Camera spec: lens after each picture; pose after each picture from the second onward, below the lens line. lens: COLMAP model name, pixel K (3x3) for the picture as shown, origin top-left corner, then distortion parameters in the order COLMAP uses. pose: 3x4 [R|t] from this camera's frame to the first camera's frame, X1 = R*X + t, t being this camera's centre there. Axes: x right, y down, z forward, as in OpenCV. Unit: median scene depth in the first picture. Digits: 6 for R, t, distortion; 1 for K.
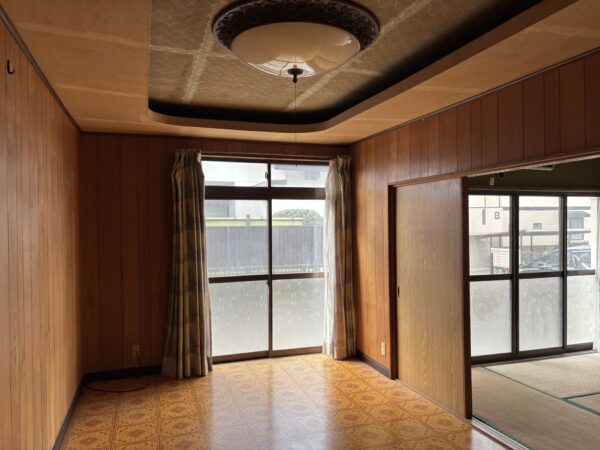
lens RADIAL K [[464.5, 0, 299.6], [0, 464.5, 226.5], [0, 0, 1]] dist [0.092221, -0.088294]
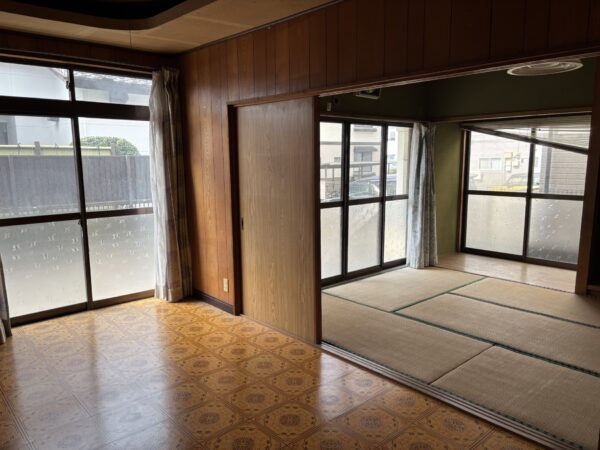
lens RADIAL K [[464.5, 0, 299.6], [0, 464.5, 226.5], [0, 0, 1]] dist [0.092221, -0.088294]
pose [[0.921041, -0.055713, 0.385460, -0.036834], [0.001595, 0.990247, 0.139315, 0.014934], [-0.389462, -0.127700, 0.912147, 0.104731]]
